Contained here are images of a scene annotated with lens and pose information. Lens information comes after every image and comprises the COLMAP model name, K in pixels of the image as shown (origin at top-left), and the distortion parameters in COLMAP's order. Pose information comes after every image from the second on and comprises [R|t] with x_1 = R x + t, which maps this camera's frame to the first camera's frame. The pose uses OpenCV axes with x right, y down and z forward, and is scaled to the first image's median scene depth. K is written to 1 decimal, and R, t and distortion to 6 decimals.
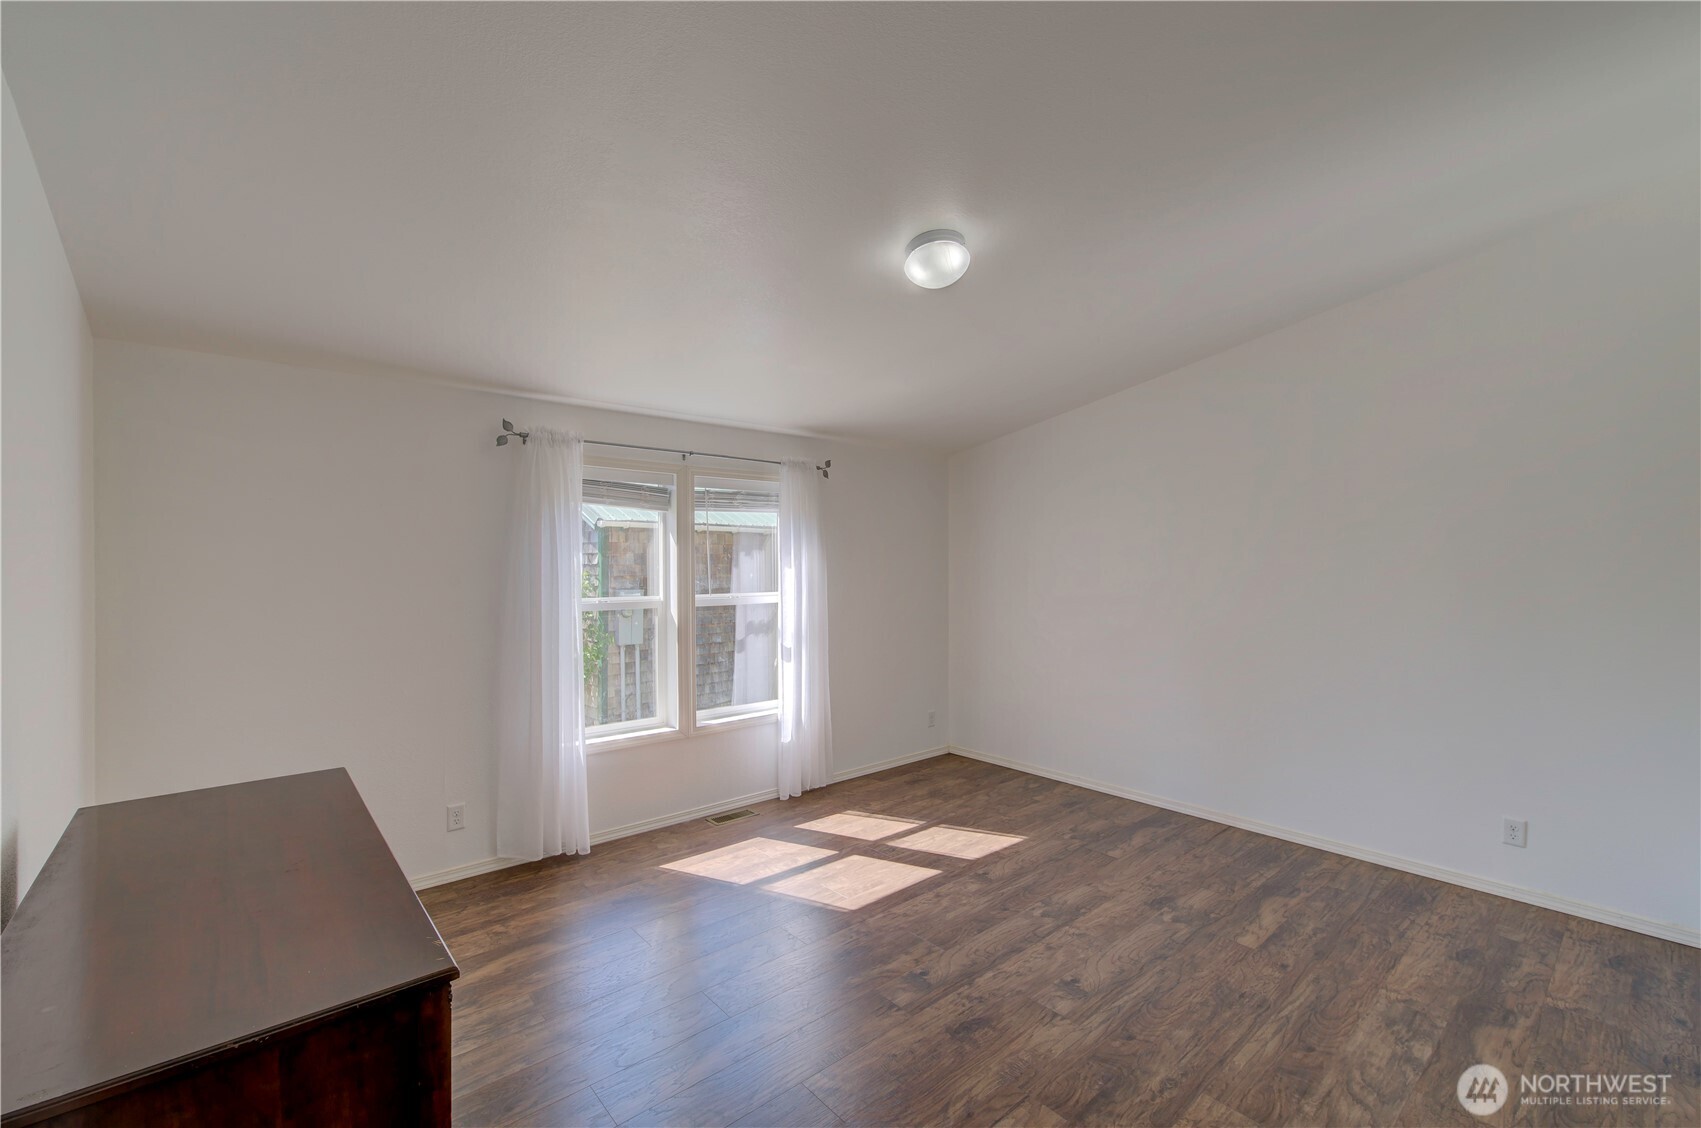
lens RADIAL K [[723.8, 0, 853.7], [0, 723.8, 550.3], [0, 0, 1]] dist [-0.004016, 0.001846]
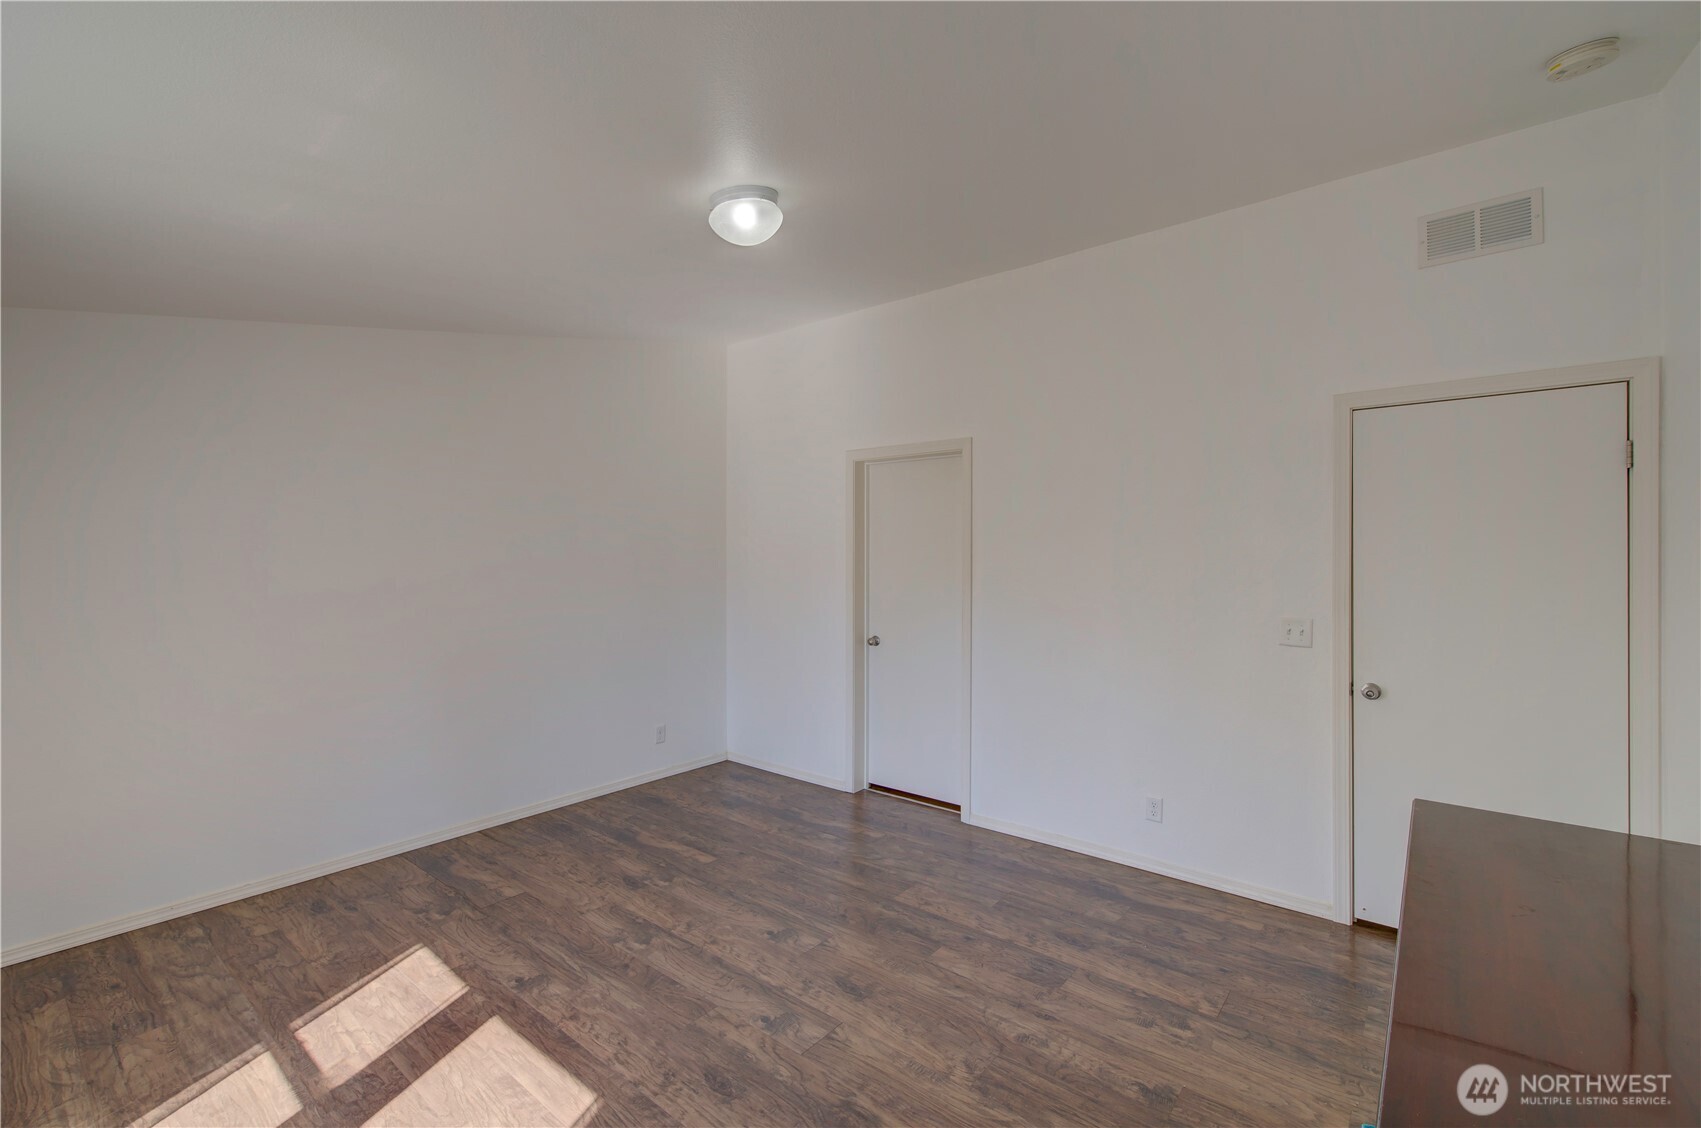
lens RADIAL K [[723.8, 0, 853.9], [0, 723.8, 564.3], [0, 0, 1]] dist [-0.004016, 0.001846]
pose [[-0.176829, -0.011828, 0.984171, -0.566683], [-0.015510, 0.999837, 0.009229, 0.008961], [-0.984119, -0.013632, -0.176984, 0.753445]]
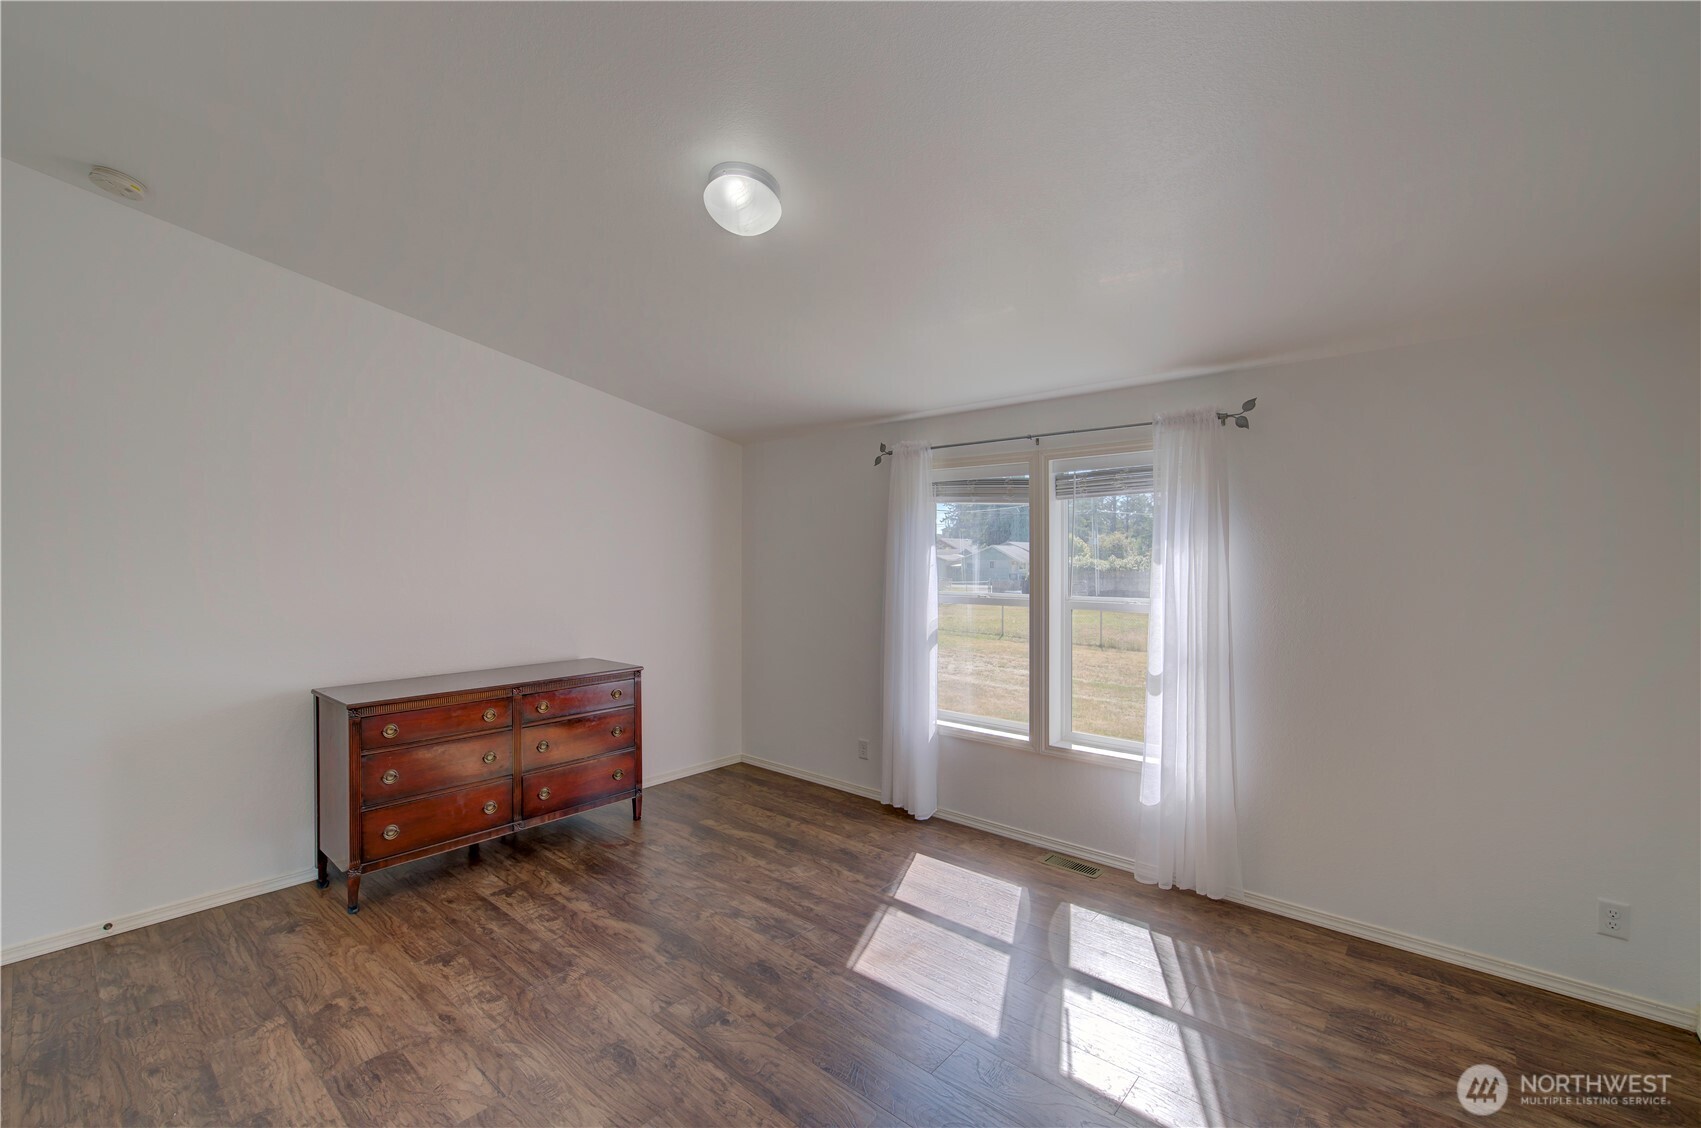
lens RADIAL K [[723.8, 0, 851.6], [0, 723.8, 549.2], [0, 0, 1]] dist [-0.004016, 0.001846]
pose [[0.143303, -0.004450, -0.989669, 0.716127], [0.016593, 0.999860, -0.002094, 0.003620], [0.989540, -0.016122, 0.143357, 0.737739]]
